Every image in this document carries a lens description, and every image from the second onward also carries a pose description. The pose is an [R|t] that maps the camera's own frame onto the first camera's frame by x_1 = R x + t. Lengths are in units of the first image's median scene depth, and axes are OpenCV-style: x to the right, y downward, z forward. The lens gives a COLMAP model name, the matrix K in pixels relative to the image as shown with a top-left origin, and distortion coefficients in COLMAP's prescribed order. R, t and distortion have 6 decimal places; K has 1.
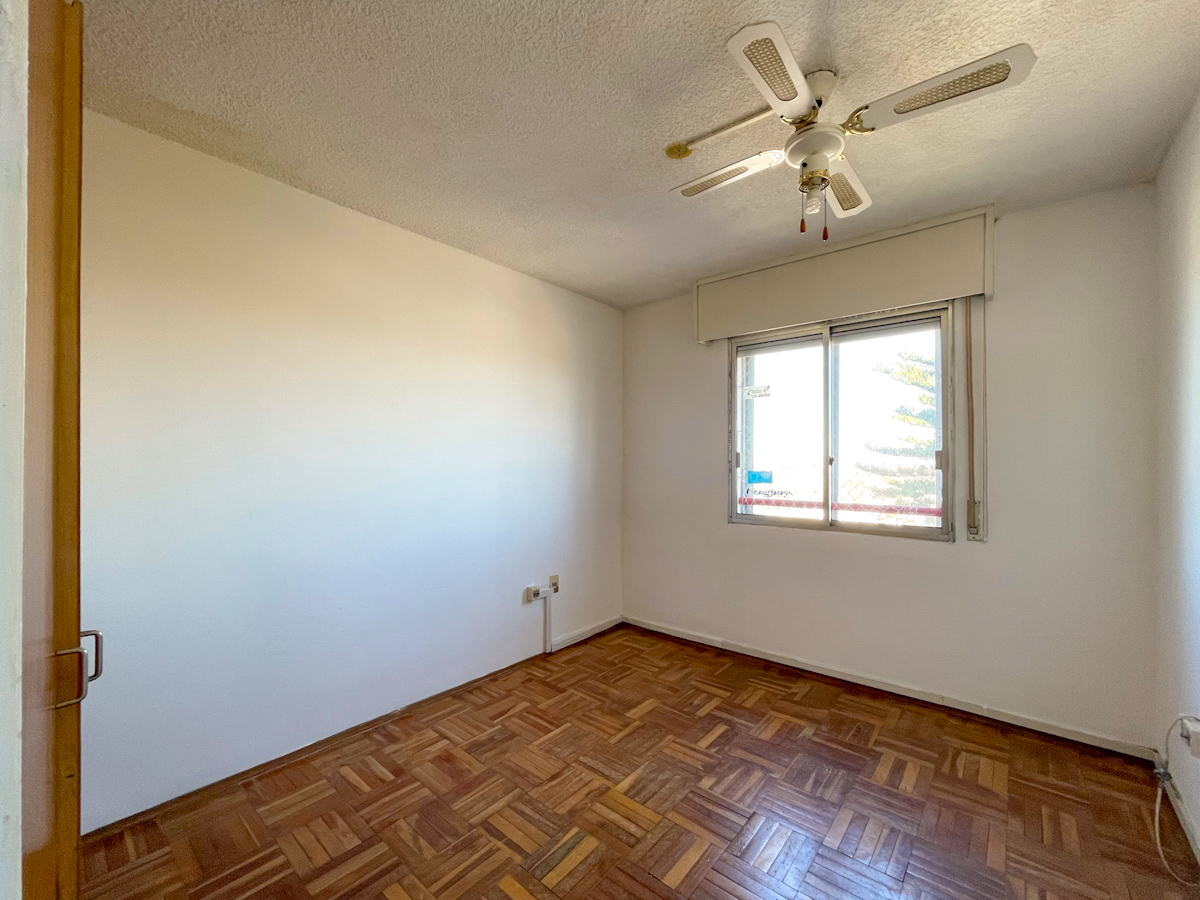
lens RADIAL K [[488.0, 0, 595.8], [0, 488.0, 457.0], [0, 0, 1]] dist [0.001717, 0.000014]
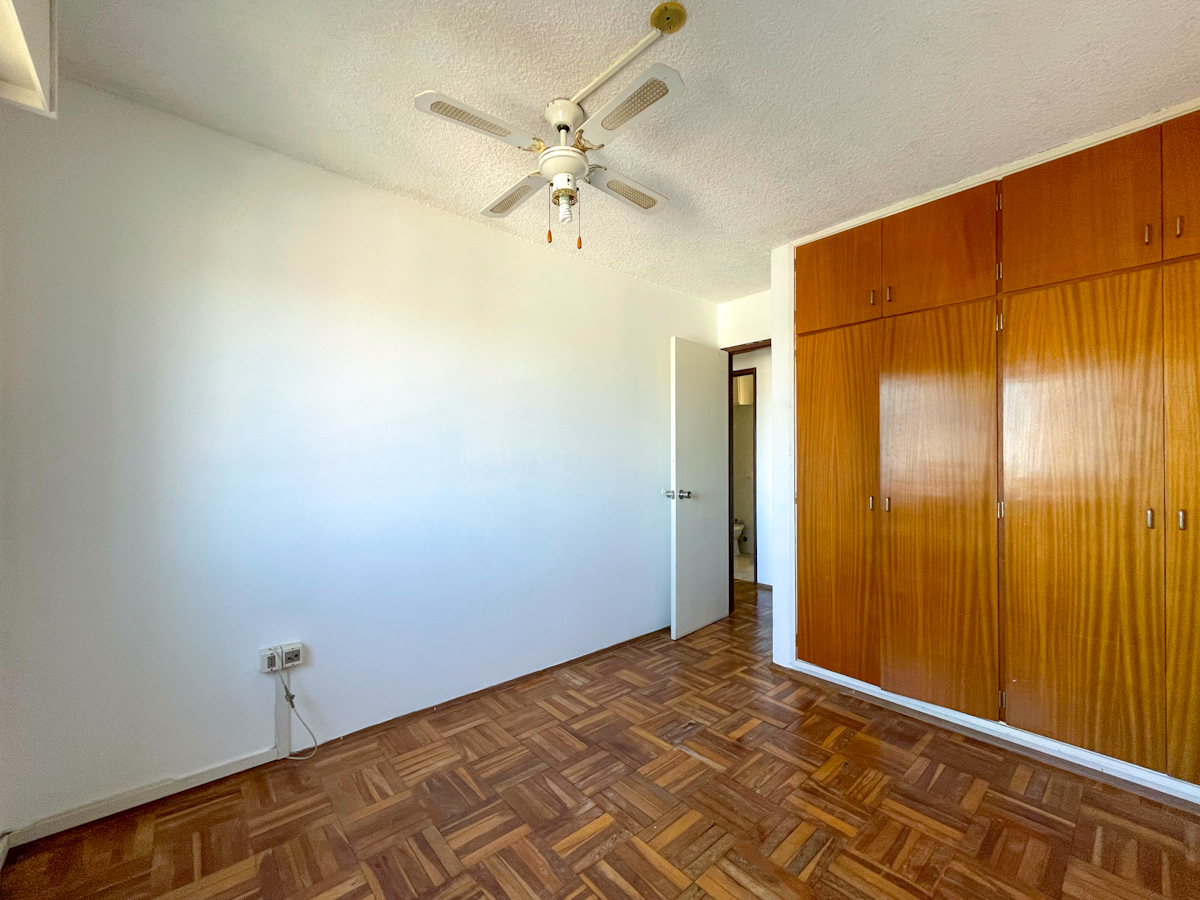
lens RADIAL K [[488.0, 0, 599.7], [0, 488.0, 453.8], [0, 0, 1]] dist [0.001717, 0.000014]
pose [[-0.989676, 0.001470, 0.143312, 0.189413], [-0.000035, 0.999945, -0.010495, 0.042734], [-0.143320, -0.010392, -0.989622, 1.962609]]
